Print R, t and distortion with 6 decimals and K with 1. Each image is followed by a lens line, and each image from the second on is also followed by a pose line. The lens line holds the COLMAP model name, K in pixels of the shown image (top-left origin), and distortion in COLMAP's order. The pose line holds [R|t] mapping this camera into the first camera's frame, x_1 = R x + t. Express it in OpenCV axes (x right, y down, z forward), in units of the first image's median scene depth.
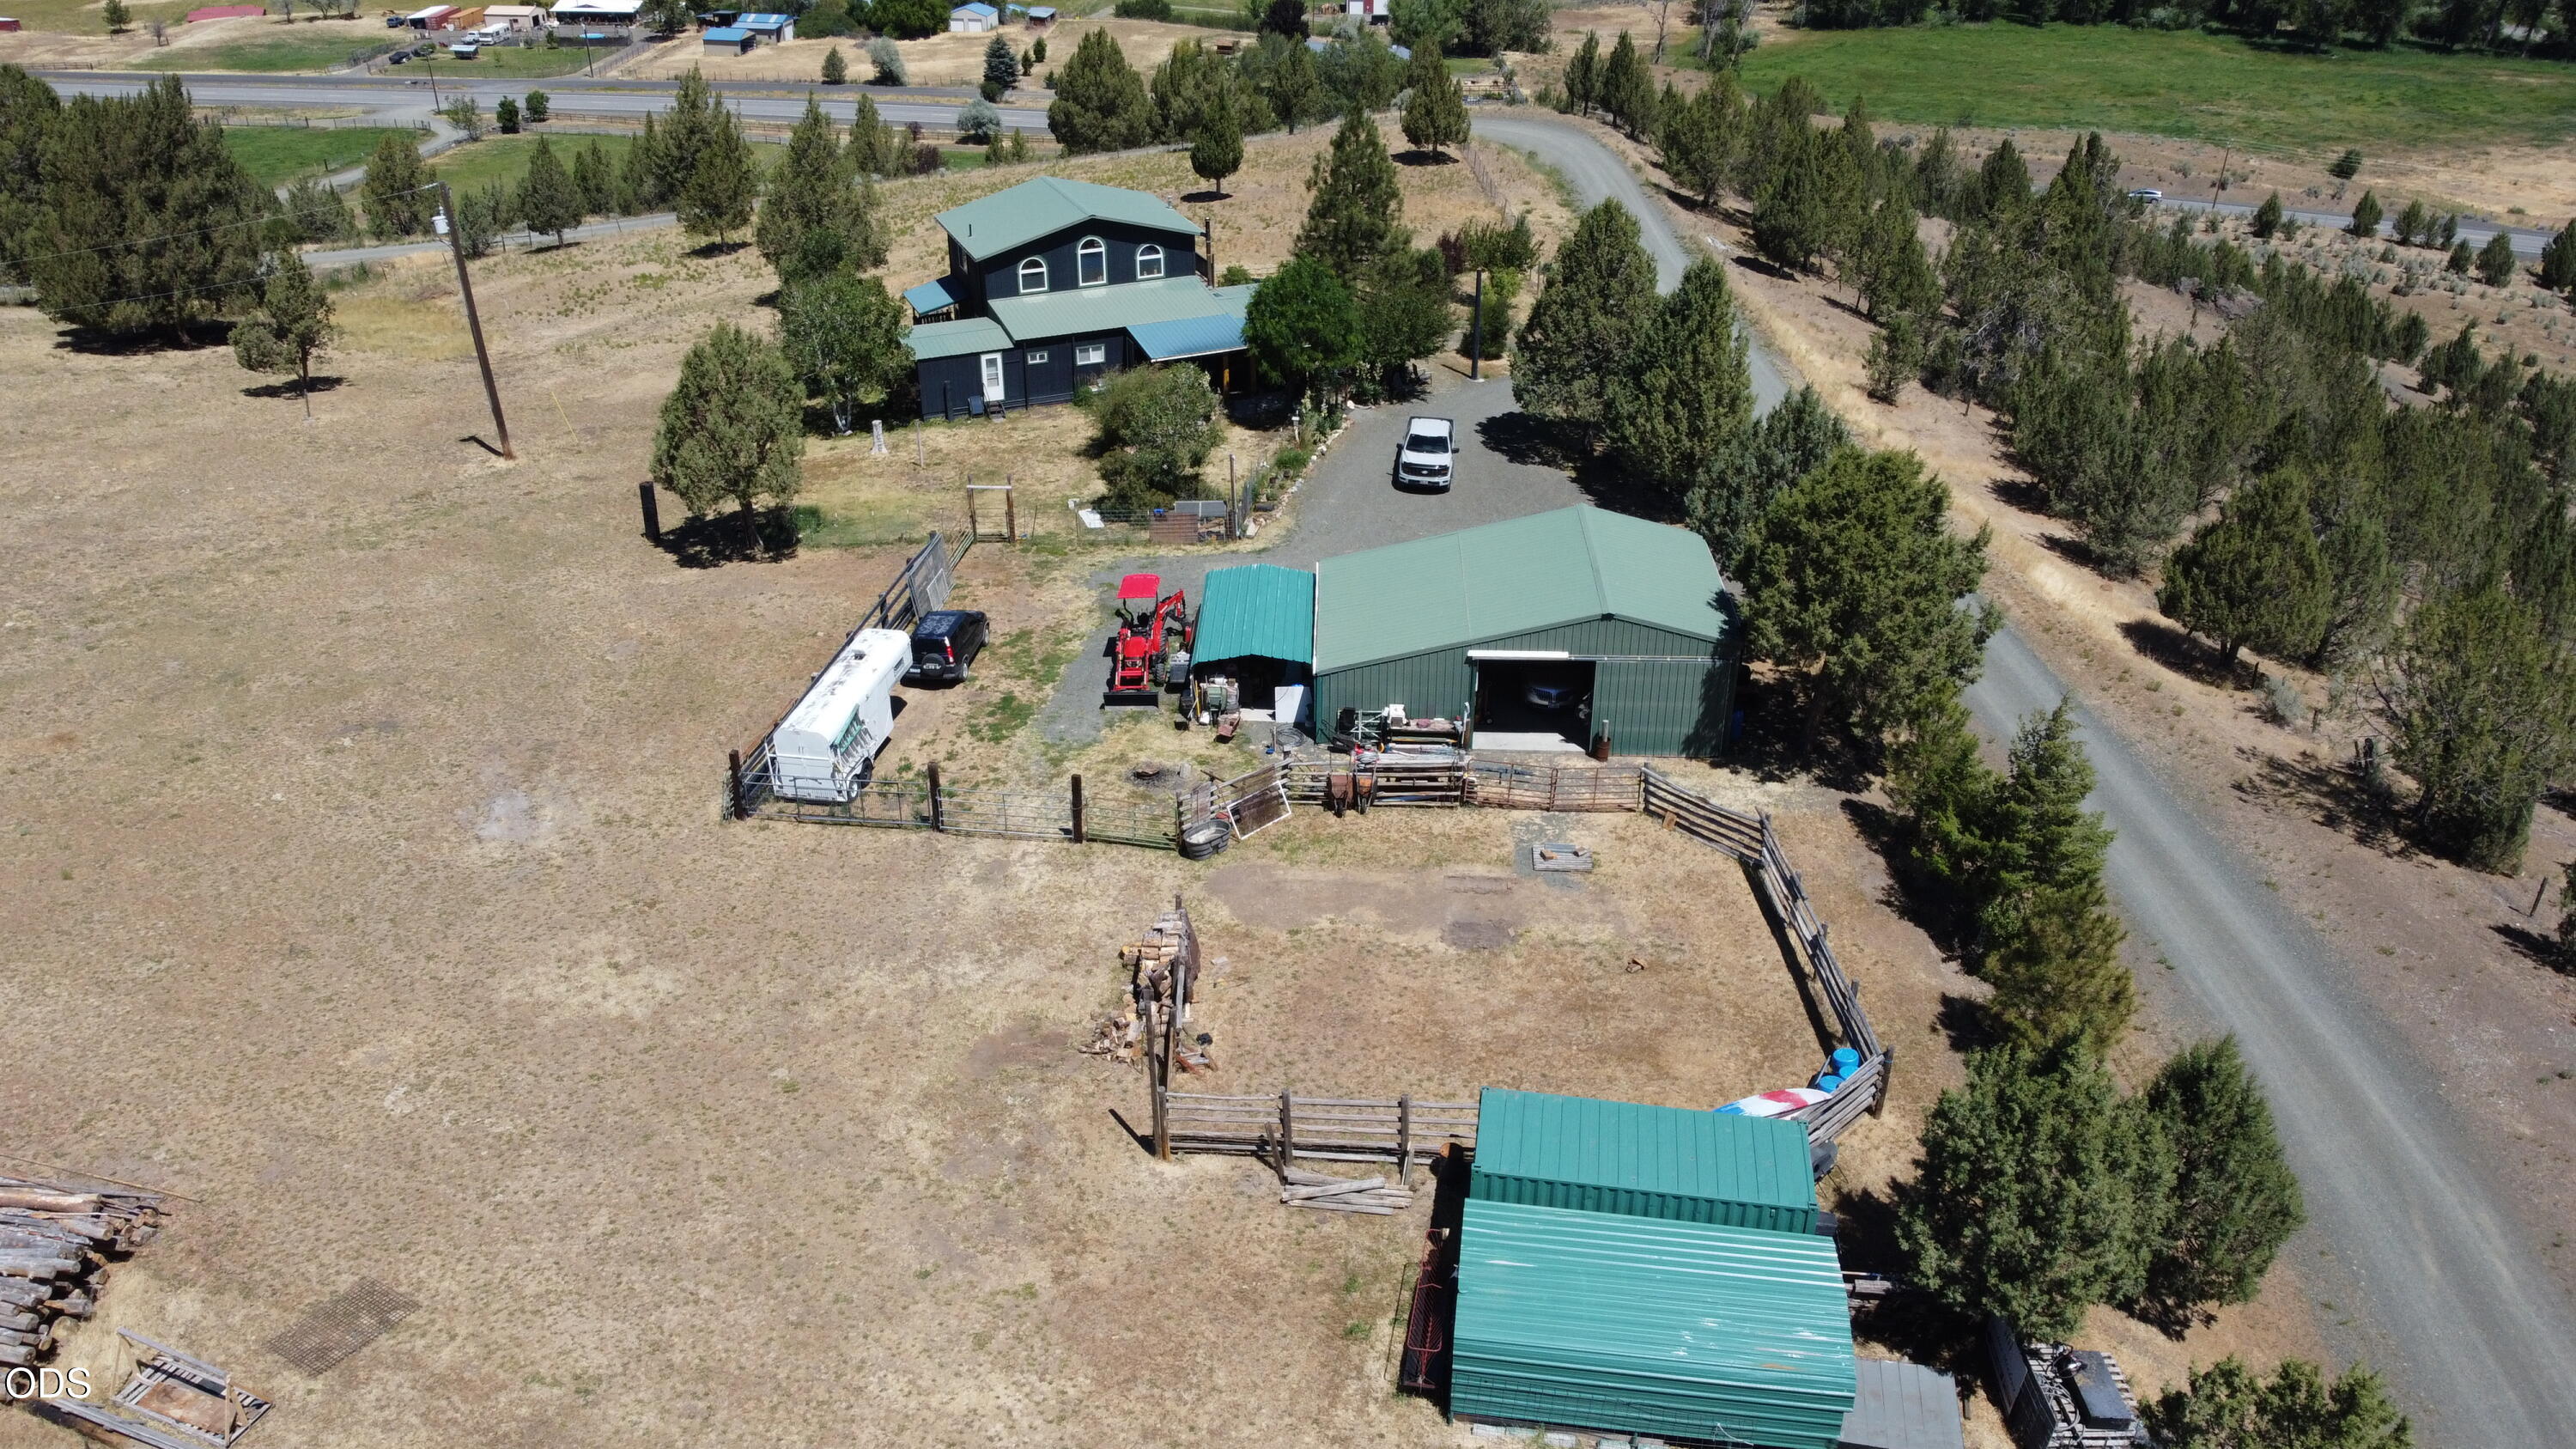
lens RADIAL K [[1961.1, 0, 1288.0], [0, 1961.1, 724.5], [0, 0, 1]] dist [0.003810, -0.012844]
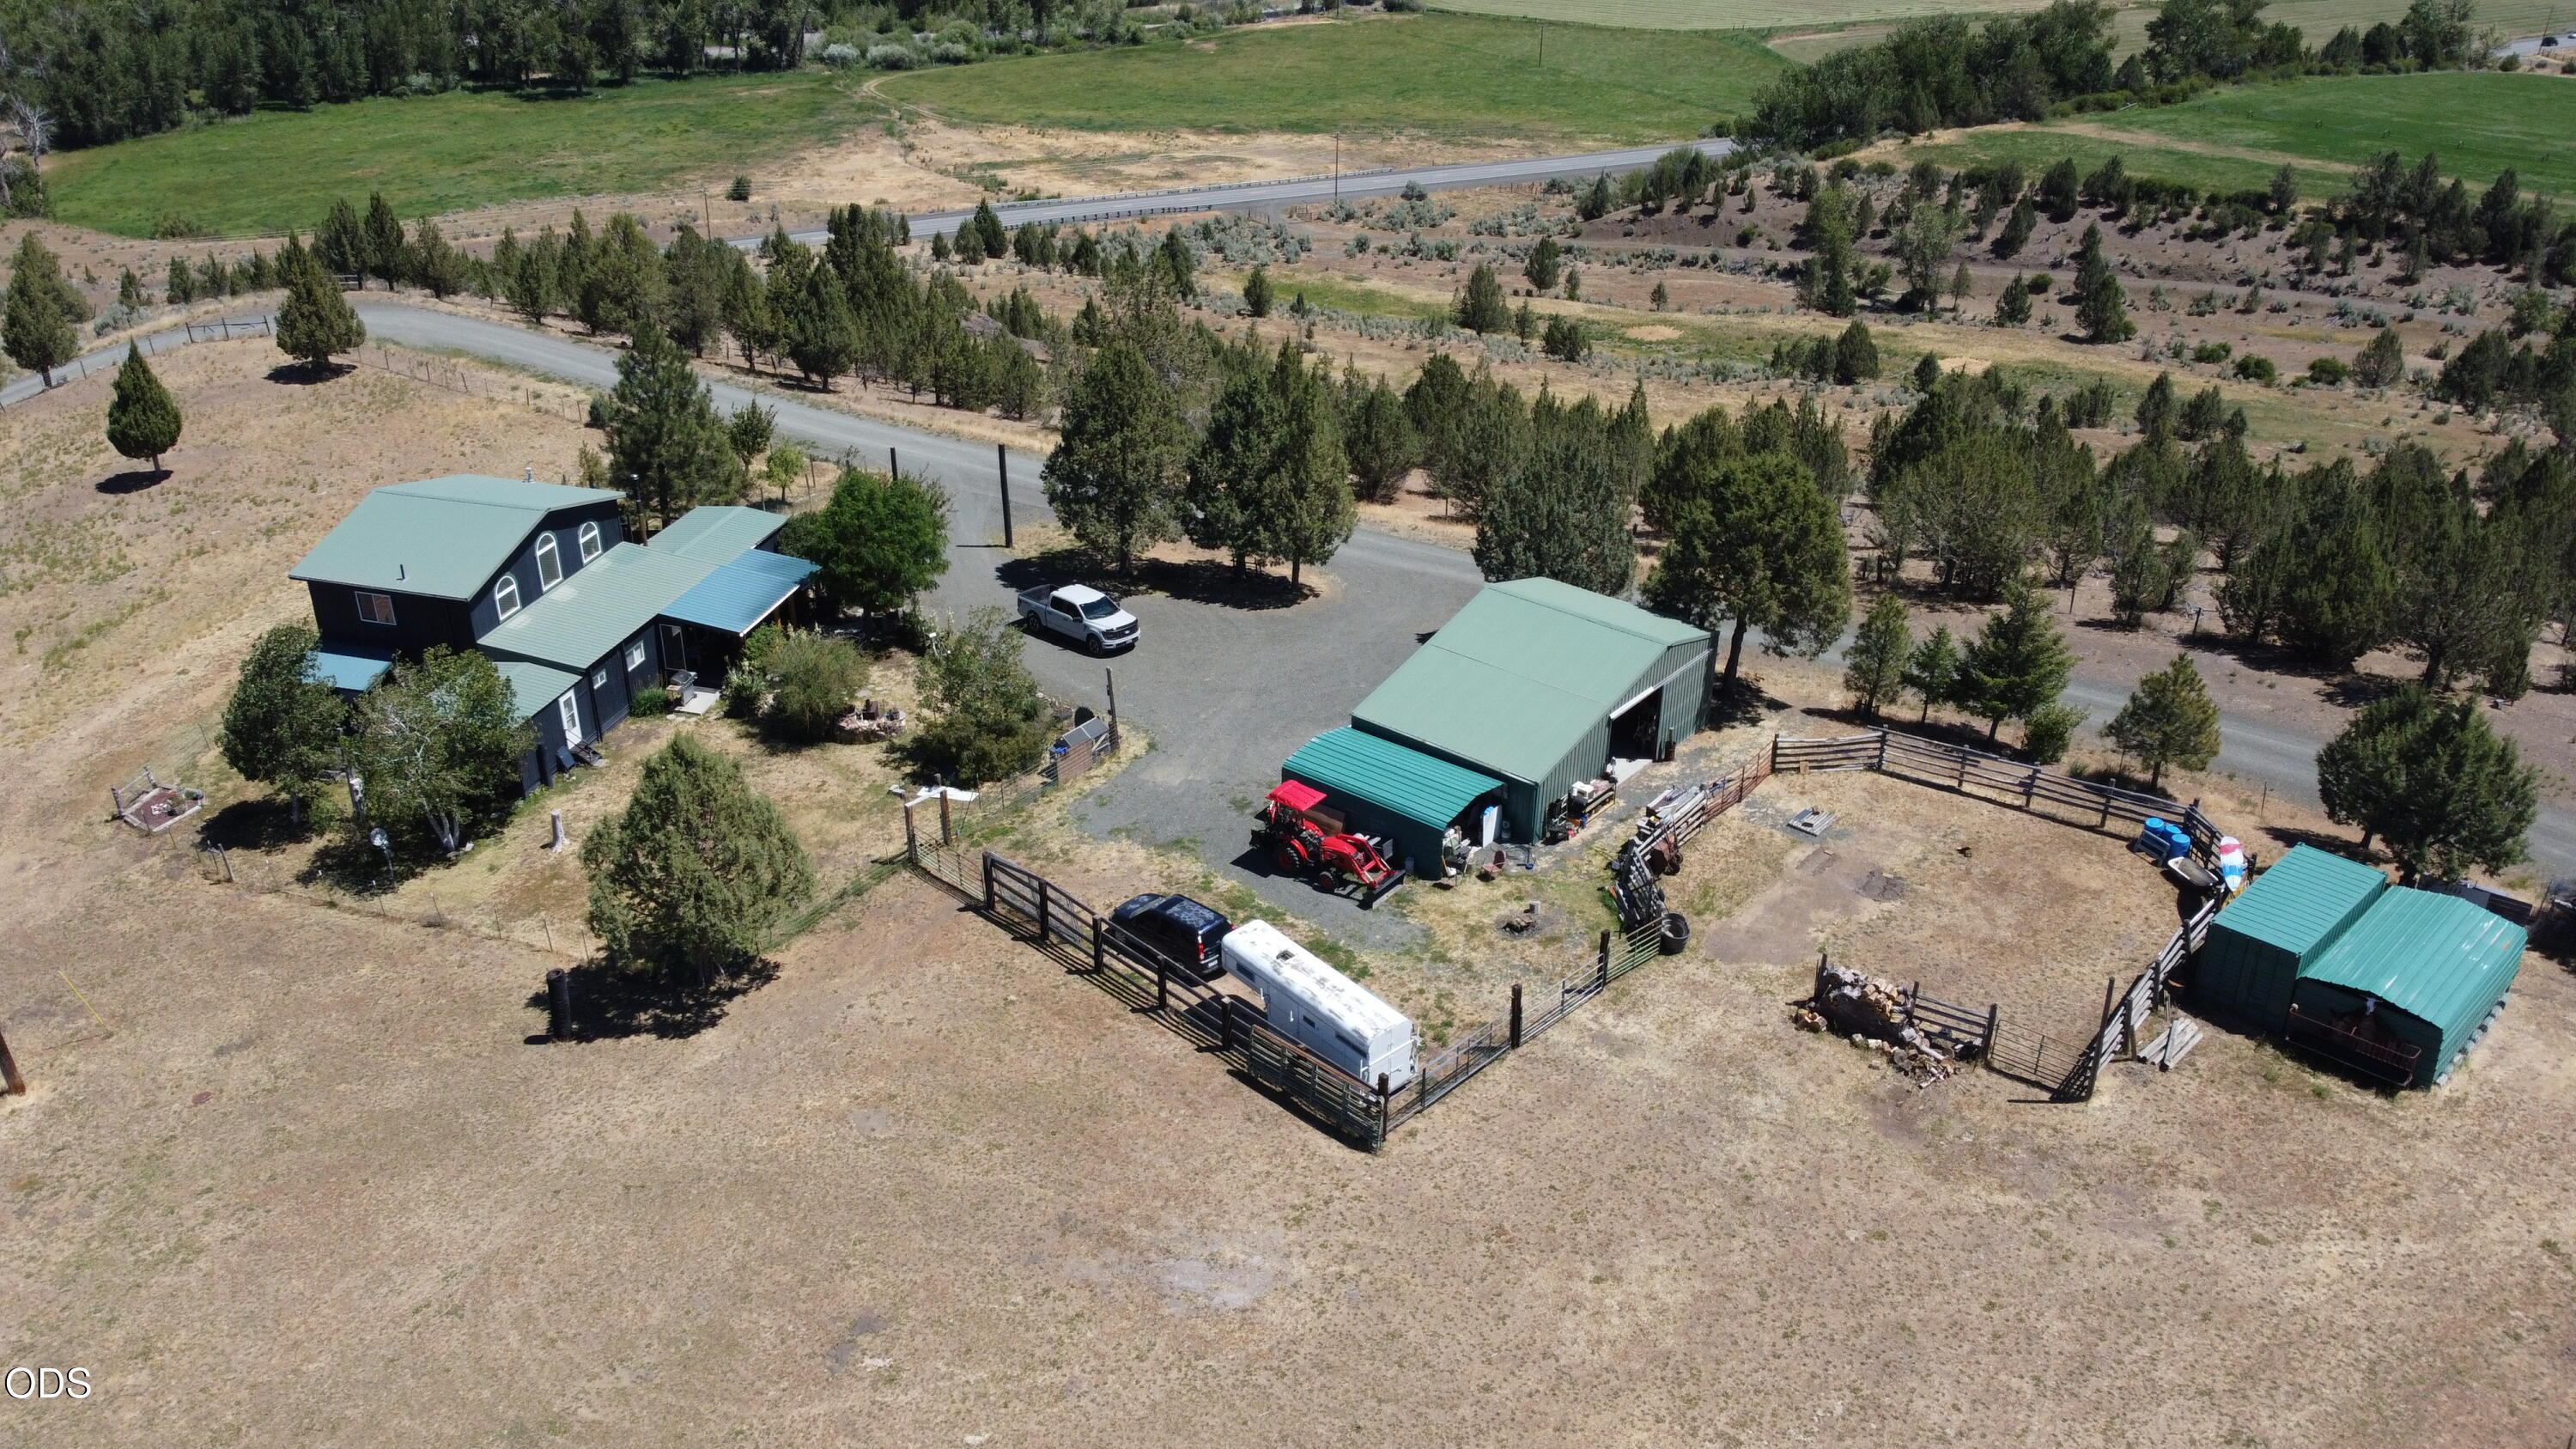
lens RADIAL K [[1961.1, 0, 1288.0], [0, 1961.1, 724.5], [0, 0, 1]] dist [0.003810, -0.012844]
pose [[0.603308, -0.368308, 0.707368, -0.979462], [0.380545, 0.912431, 0.150516, -0.322504], [-0.700860, 0.178378, 0.690634, 0.357928]]
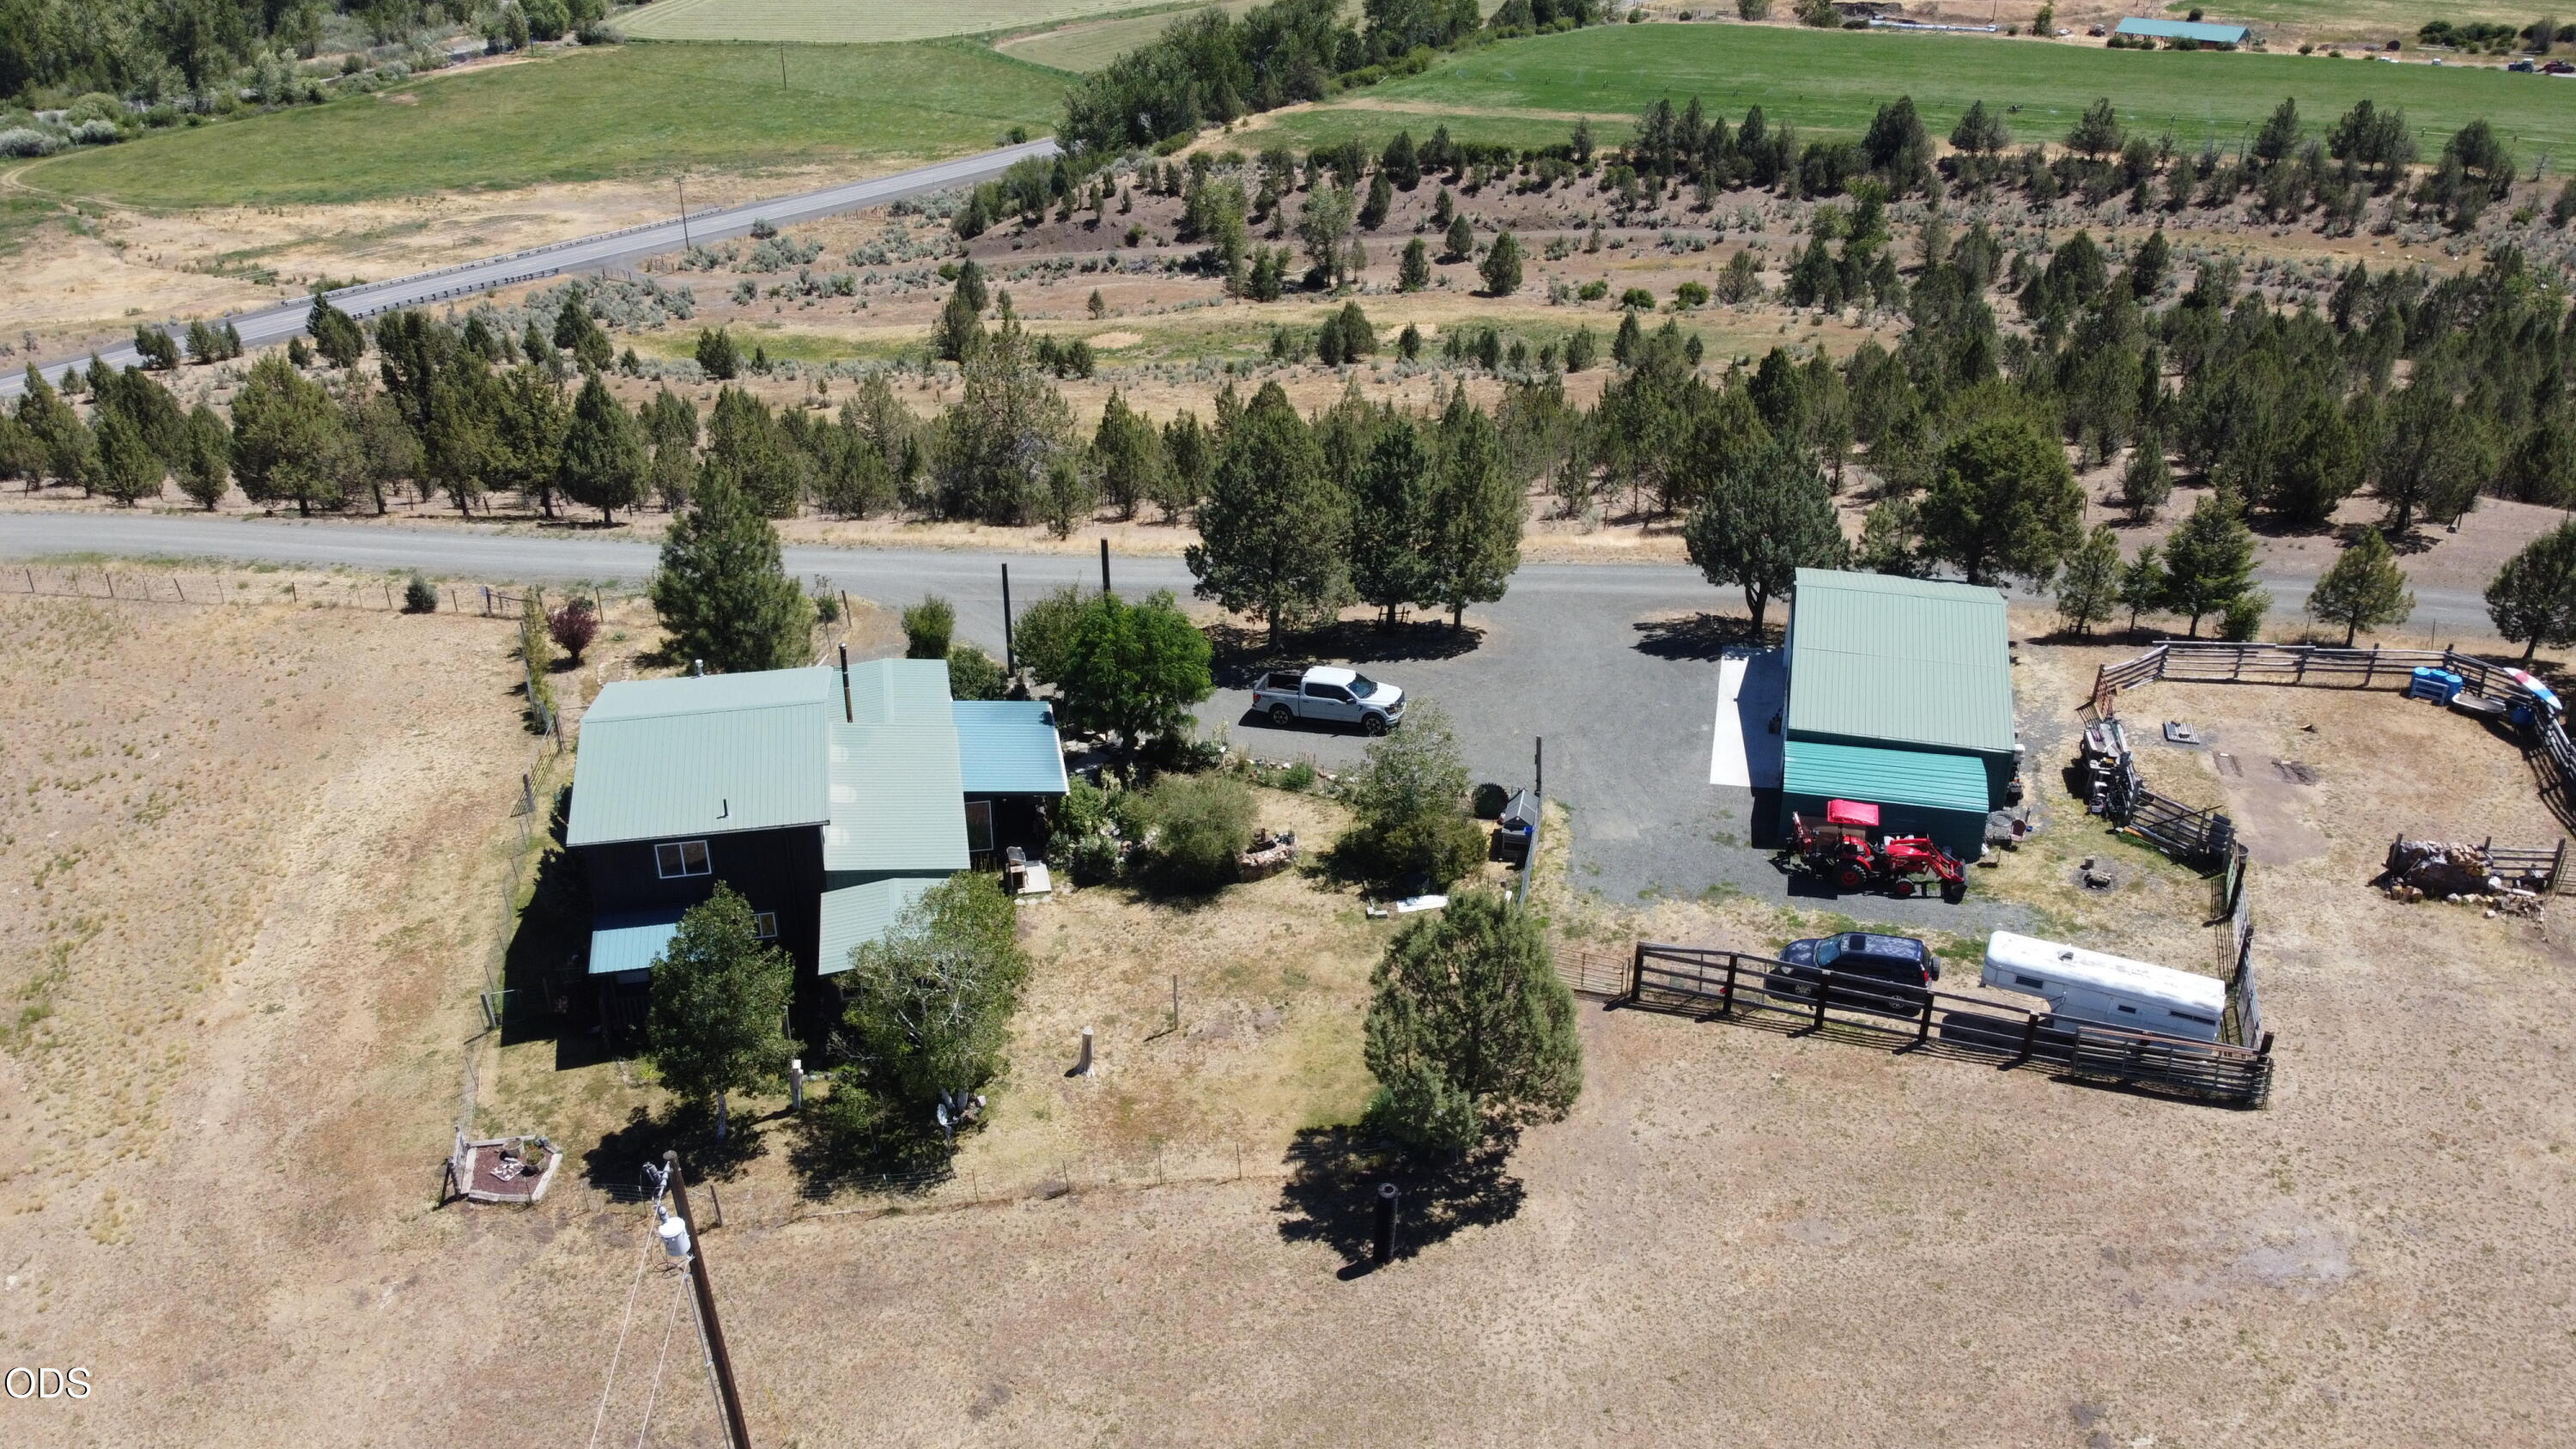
lens RADIAL K [[1961.1, 0, 1288.0], [0, 1961.1, 724.5], [0, 0, 1]] dist [0.003810, -0.012844]
pose [[0.190565, -0.454268, 0.870245, -1.262049], [0.475329, 0.818339, 0.323086, -0.728009], [-0.858922, 0.352083, 0.371873, 1.057822]]
